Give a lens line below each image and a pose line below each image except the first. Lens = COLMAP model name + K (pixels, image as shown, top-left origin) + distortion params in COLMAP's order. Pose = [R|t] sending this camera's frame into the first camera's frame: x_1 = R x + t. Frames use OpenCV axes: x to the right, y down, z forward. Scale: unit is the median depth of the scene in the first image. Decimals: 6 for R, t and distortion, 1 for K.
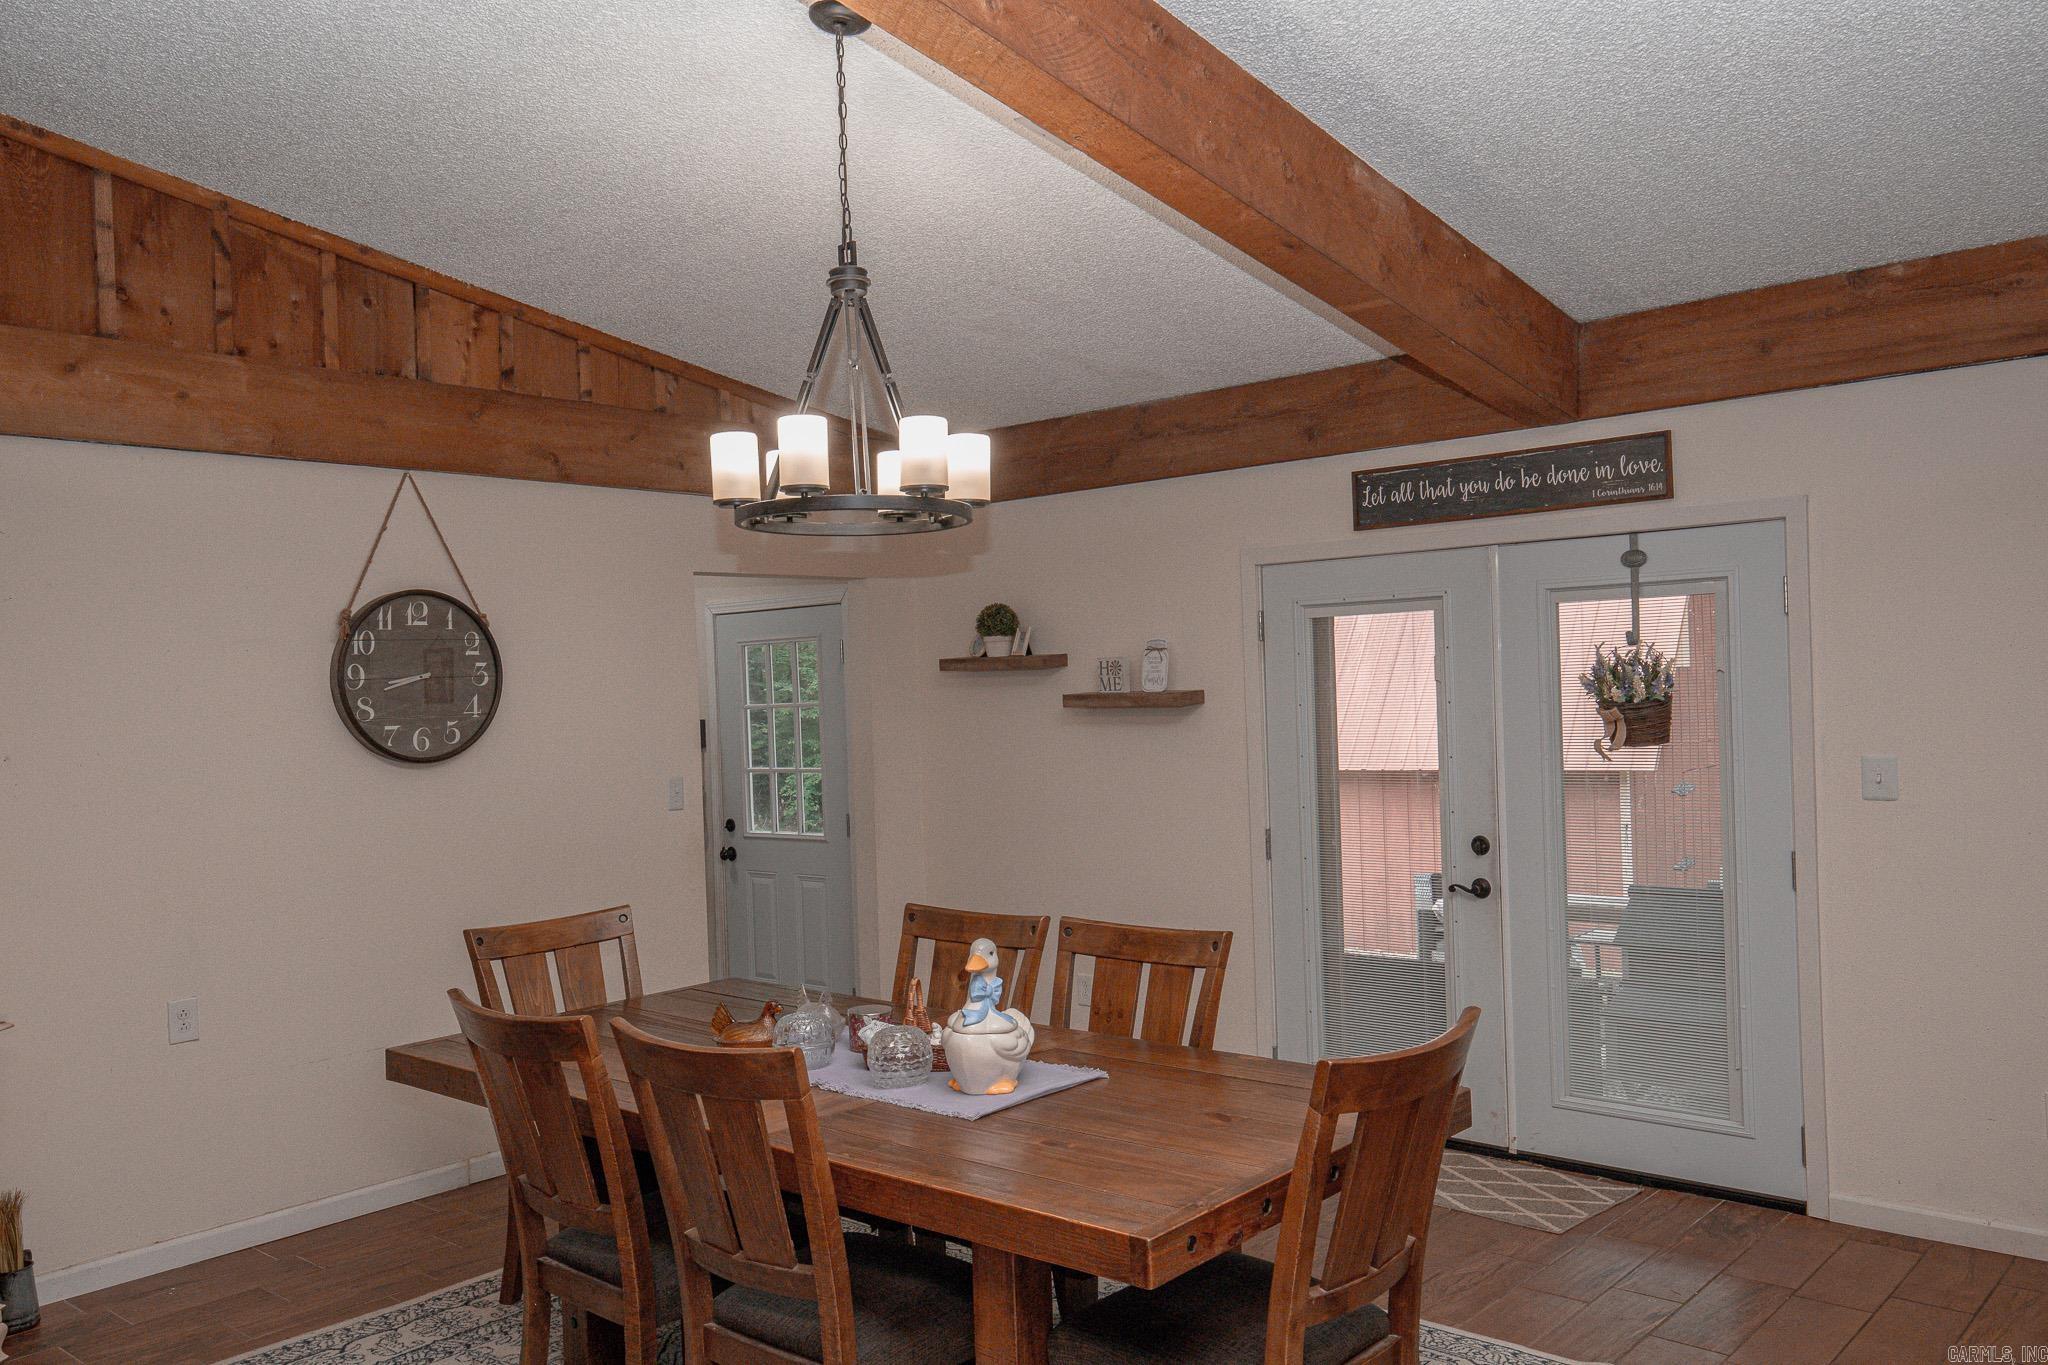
lens RADIAL K [[1607.6, 0, 1010.4], [0, 1607.6, 695.7], [0, 0, 1]] dist [0.022280, 0.007455]
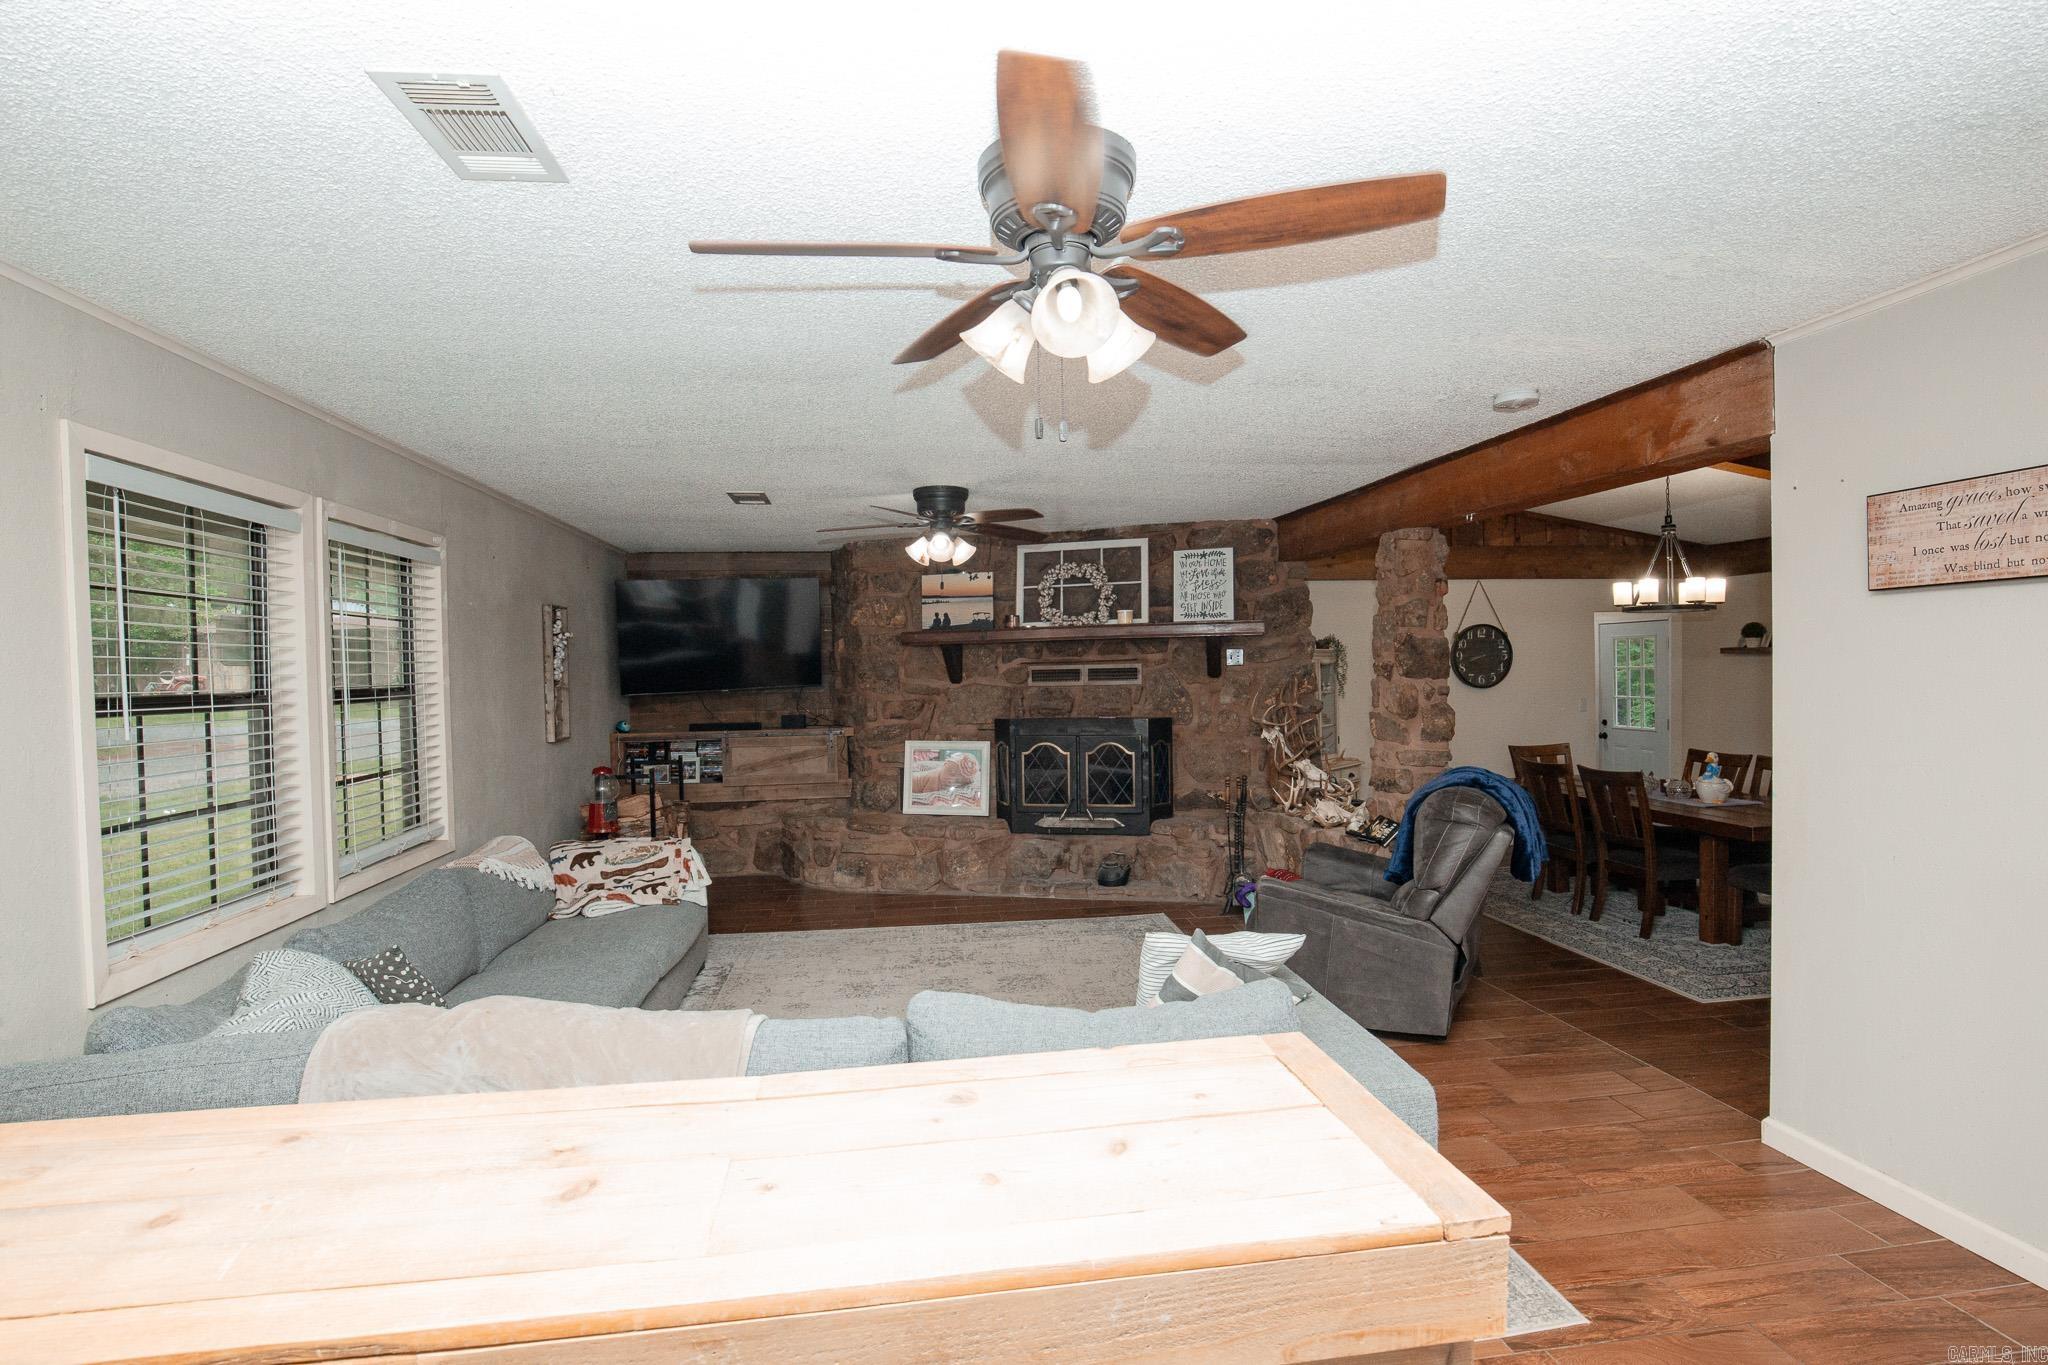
lens RADIAL K [[988.5, 0, 1011.8], [0, 988.5, 687.8], [0, 0, 1]] dist [-0.022082, 0.000045]
pose [[0.763473, 0.032787, -0.645007, 0.097049], [-0.007598, 0.999097, 0.041793, -0.021567], [0.645795, -0.027007, 0.763033, -0.763074]]
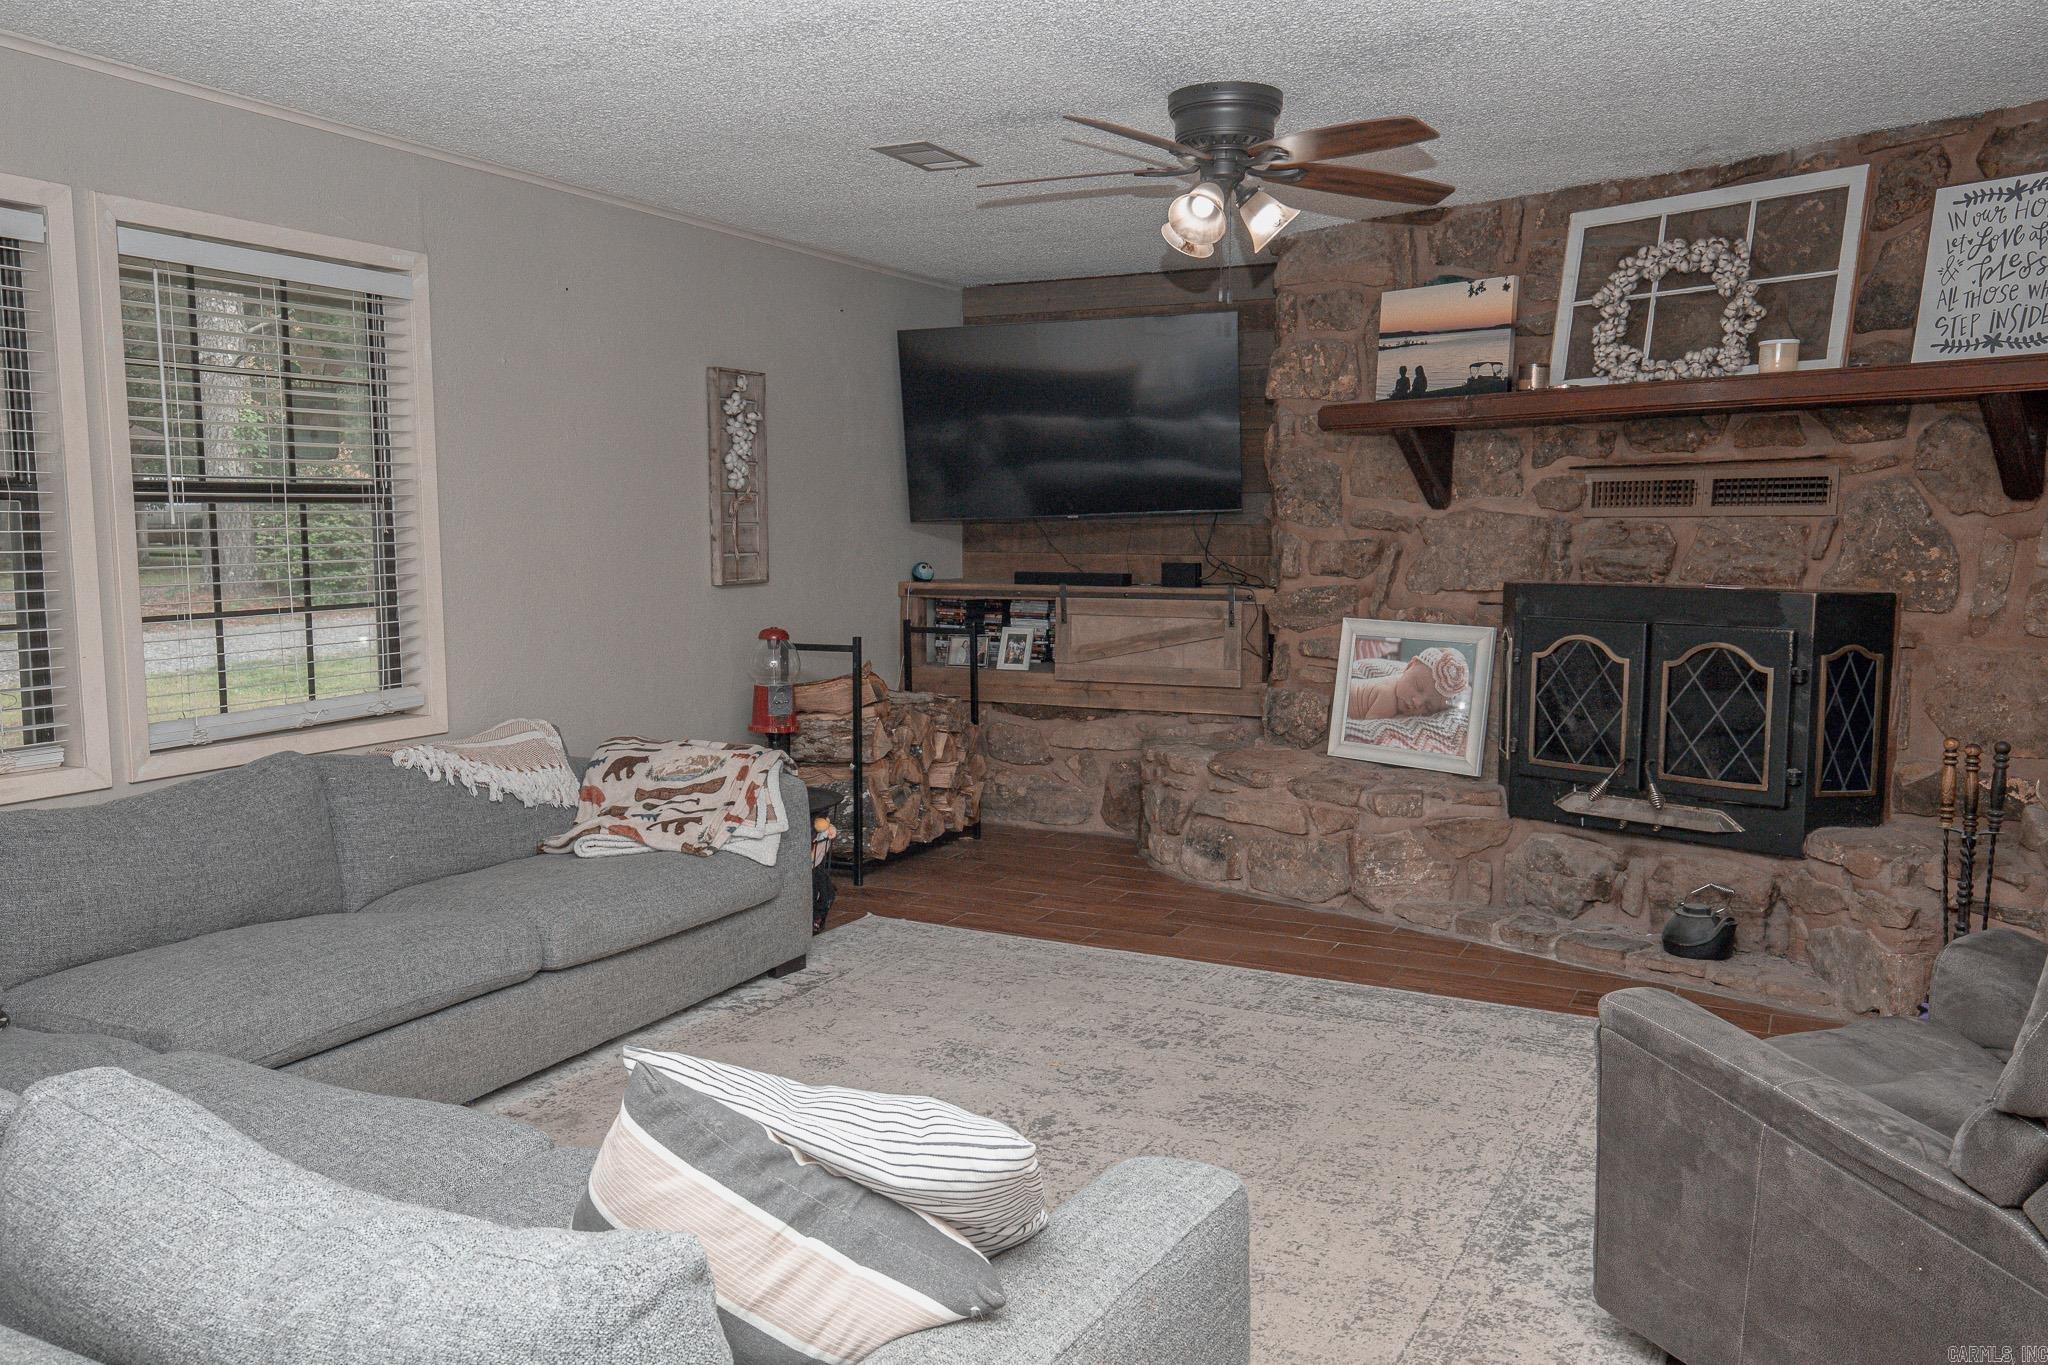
lens RADIAL K [[1607.6, 0, 1010.4], [0, 1607.6, 695.7], [0, 0, 1]] dist [0.022280, 0.007455]
pose [[0.261511, 0.140099, -0.954978, 0.160764], [-0.008243, 0.989698, 0.142936, 0.000283], [0.965165, -0.029508, 0.259972, -0.366446]]
